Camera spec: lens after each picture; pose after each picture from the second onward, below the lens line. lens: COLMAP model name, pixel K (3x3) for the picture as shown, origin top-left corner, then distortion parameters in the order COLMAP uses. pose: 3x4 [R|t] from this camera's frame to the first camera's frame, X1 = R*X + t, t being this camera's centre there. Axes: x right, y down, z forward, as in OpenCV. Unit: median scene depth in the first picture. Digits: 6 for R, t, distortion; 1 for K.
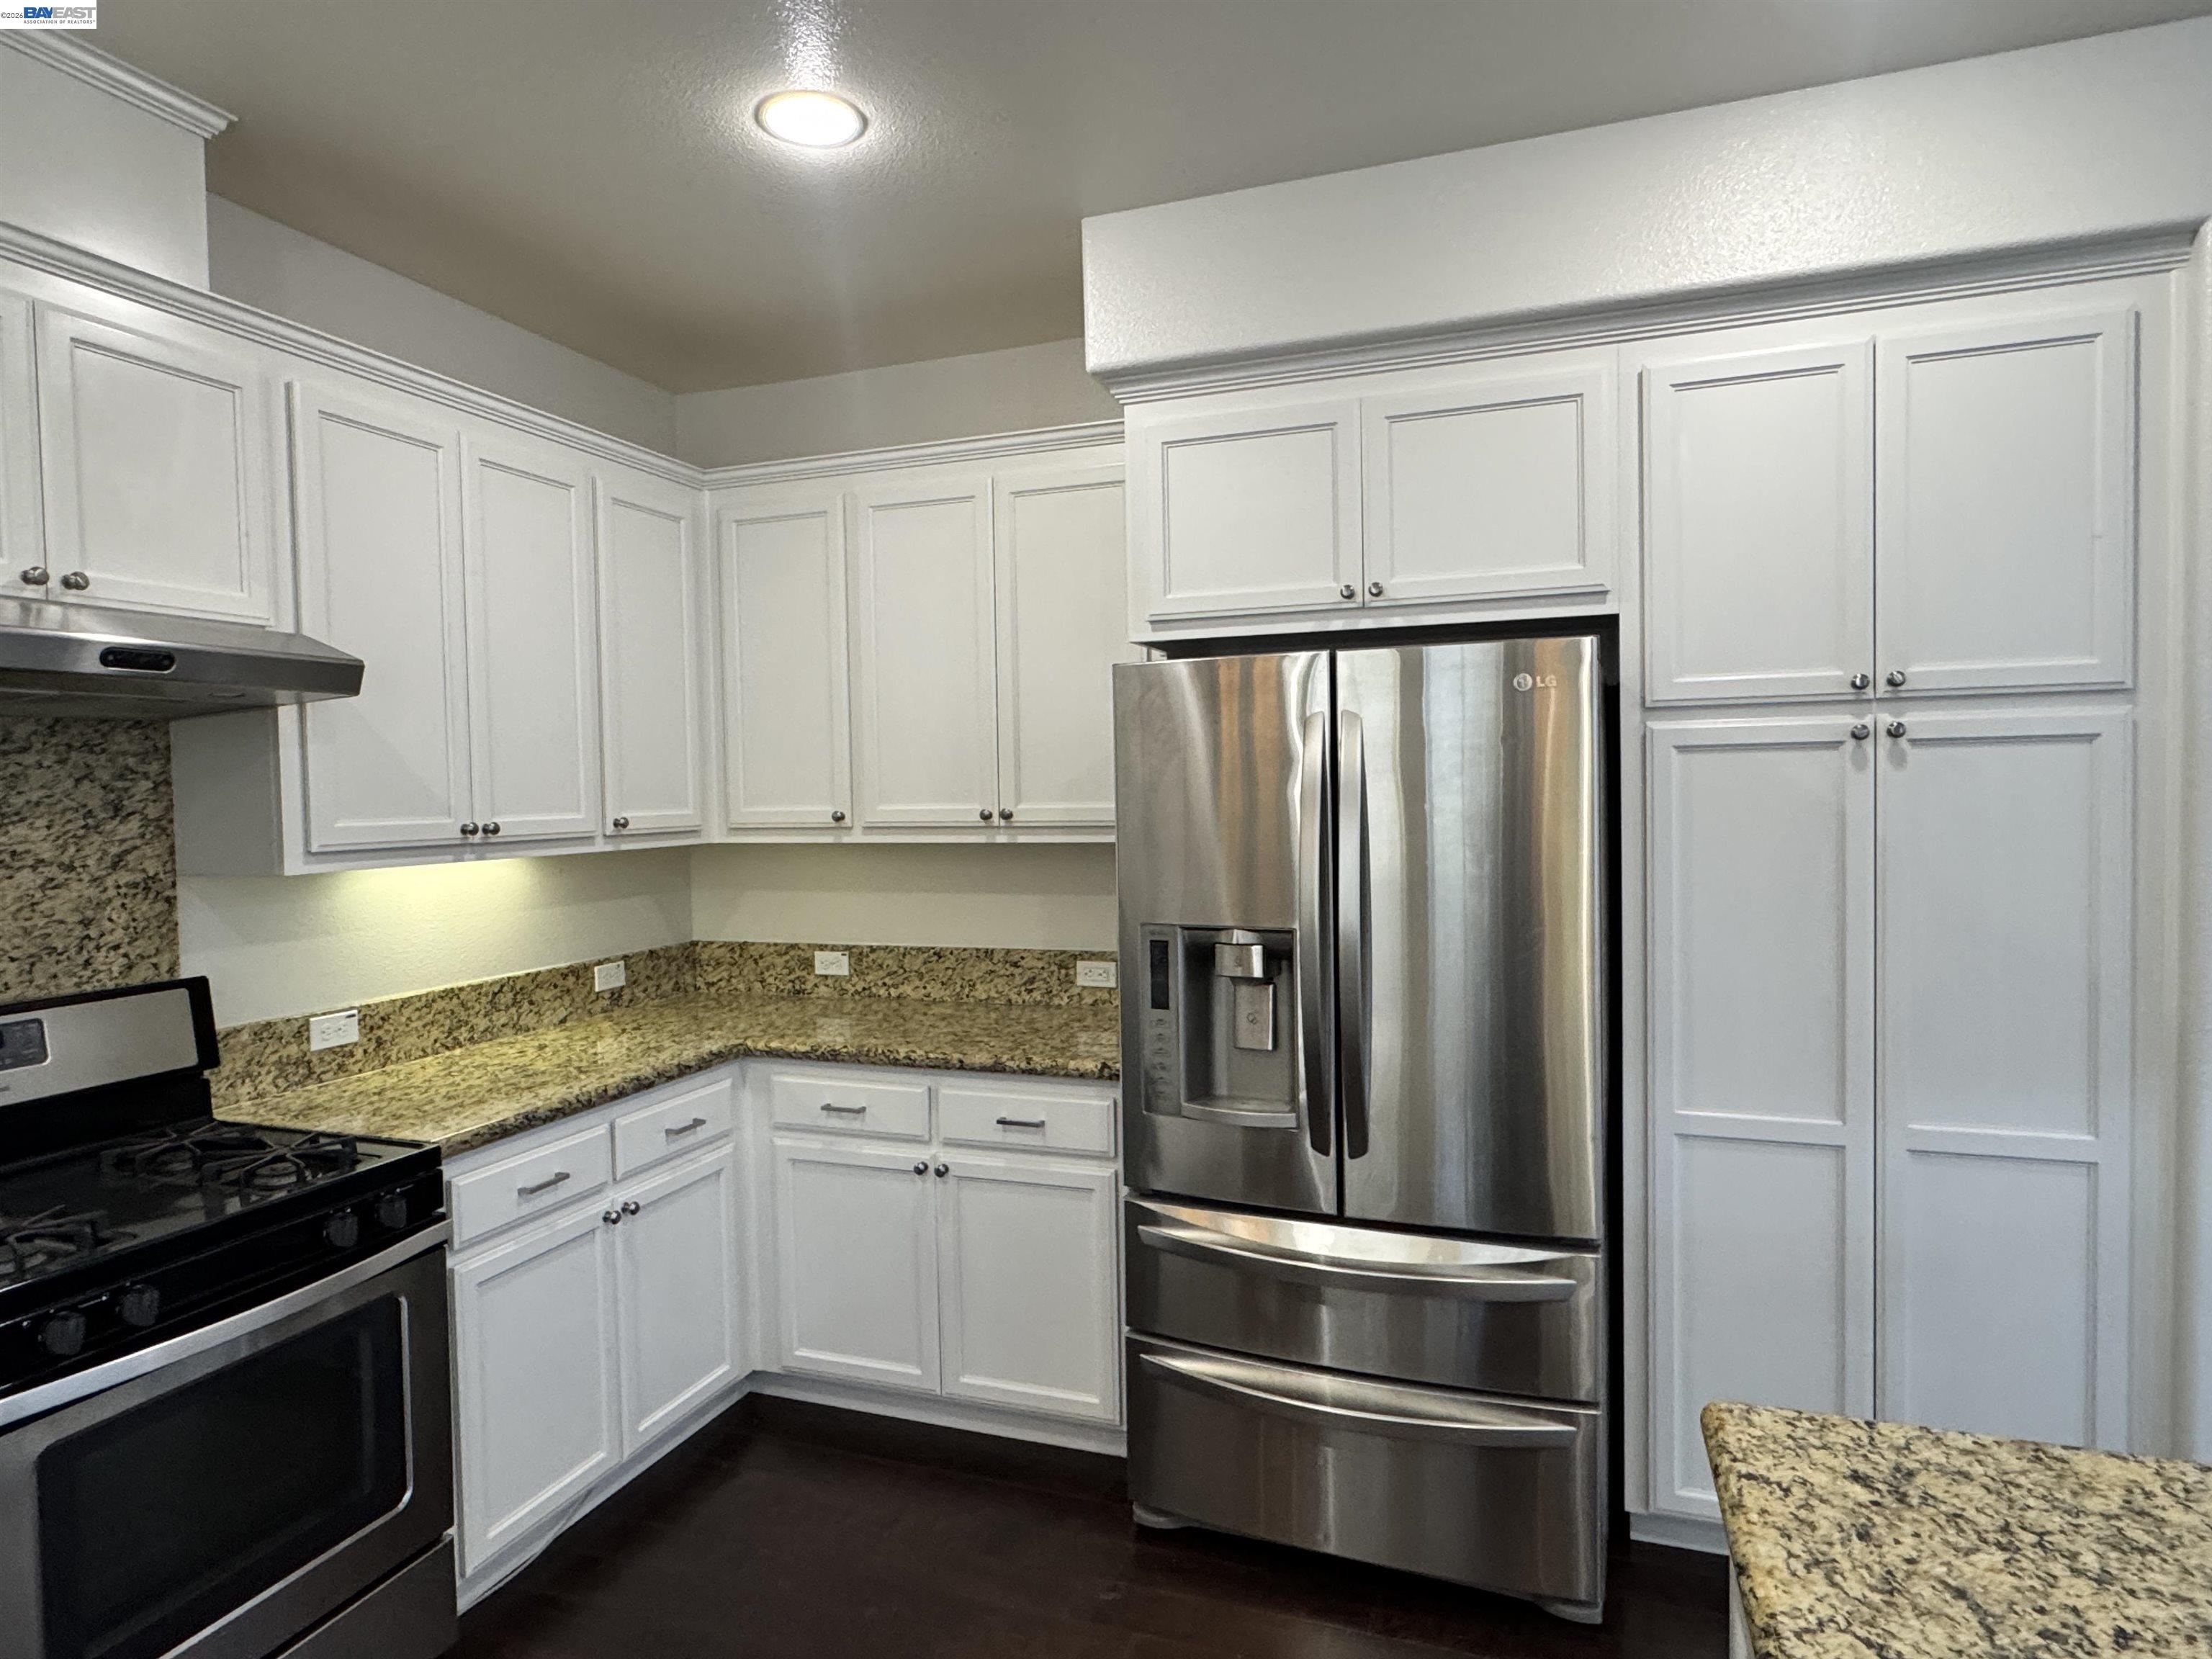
lens RADIAL K [[1283.1, 0, 1095.4], [0, 1283.1, 830.8], [0, 0, 1]] dist [0.000256, -0.005135]
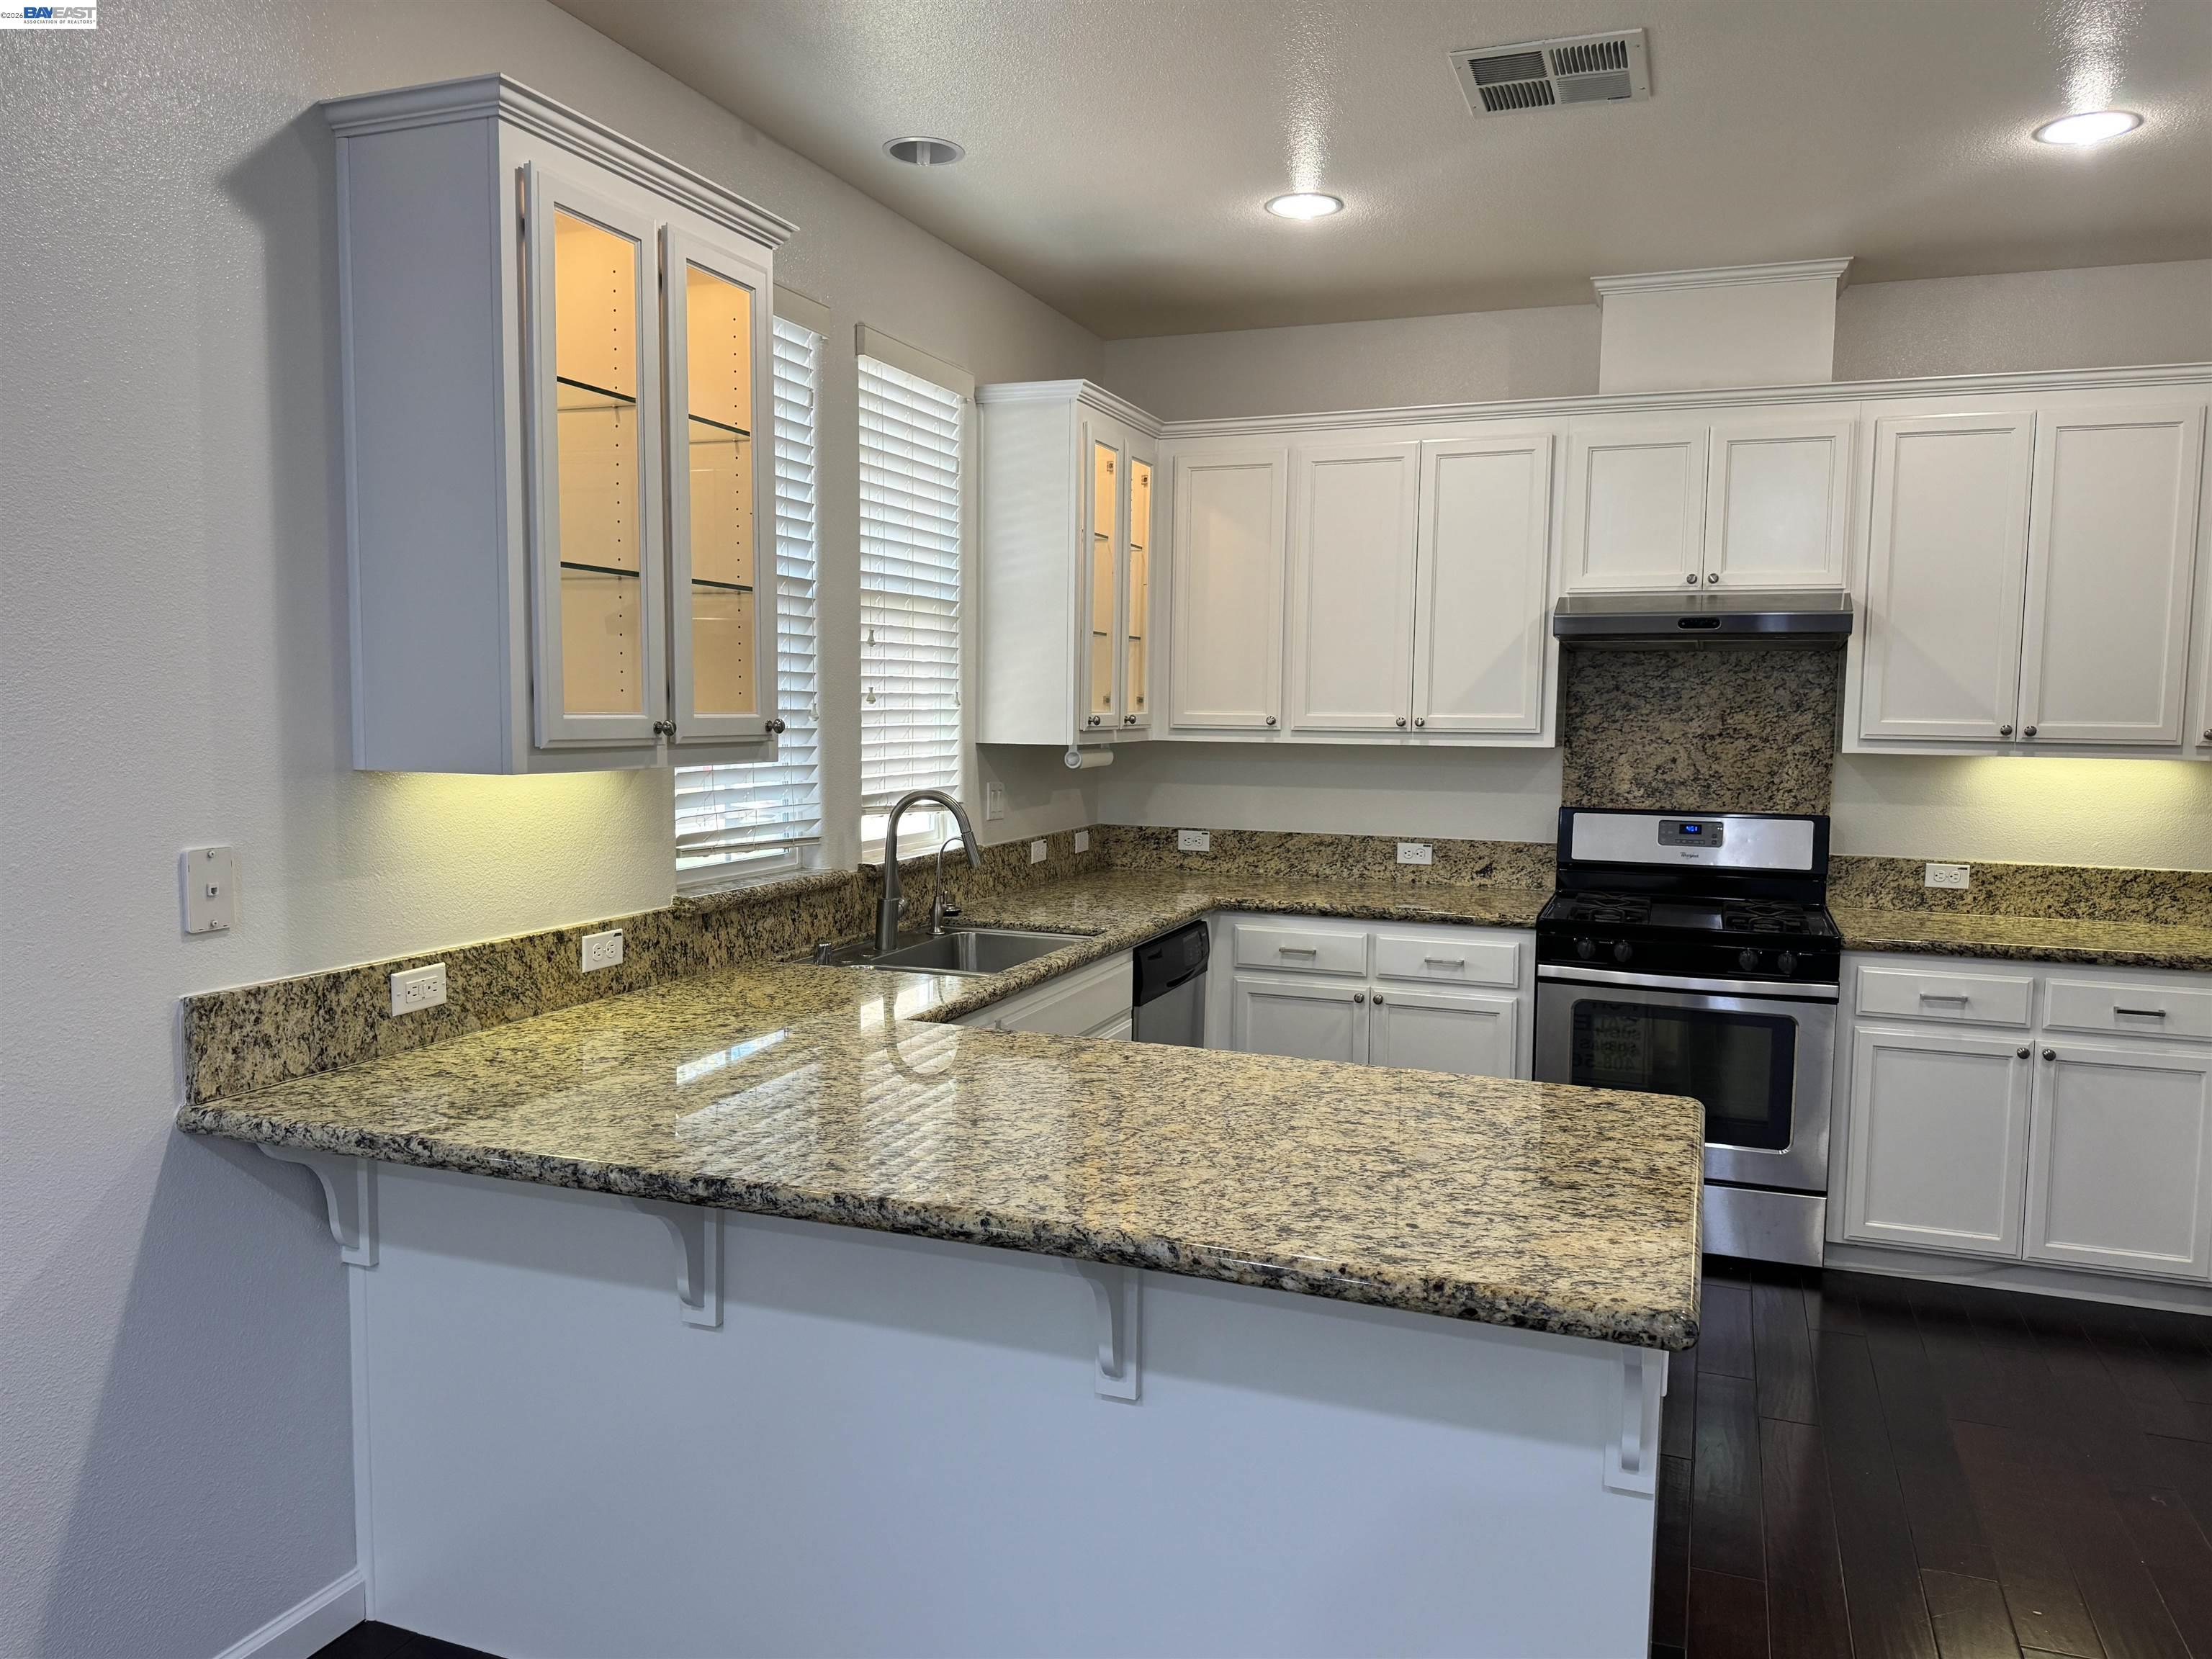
lens RADIAL K [[1615.1, 0, 1103.2], [0, 1615.1, 831.3], [0, 0, 1]] dist [-0.001588, -0.000053]
pose [[-0.001340, 0.106642, -0.994297, 1.184440], [-0.046593, 0.993211, 0.106589, -0.033713], [0.998913, 0.046470, 0.003637, 0.113640]]
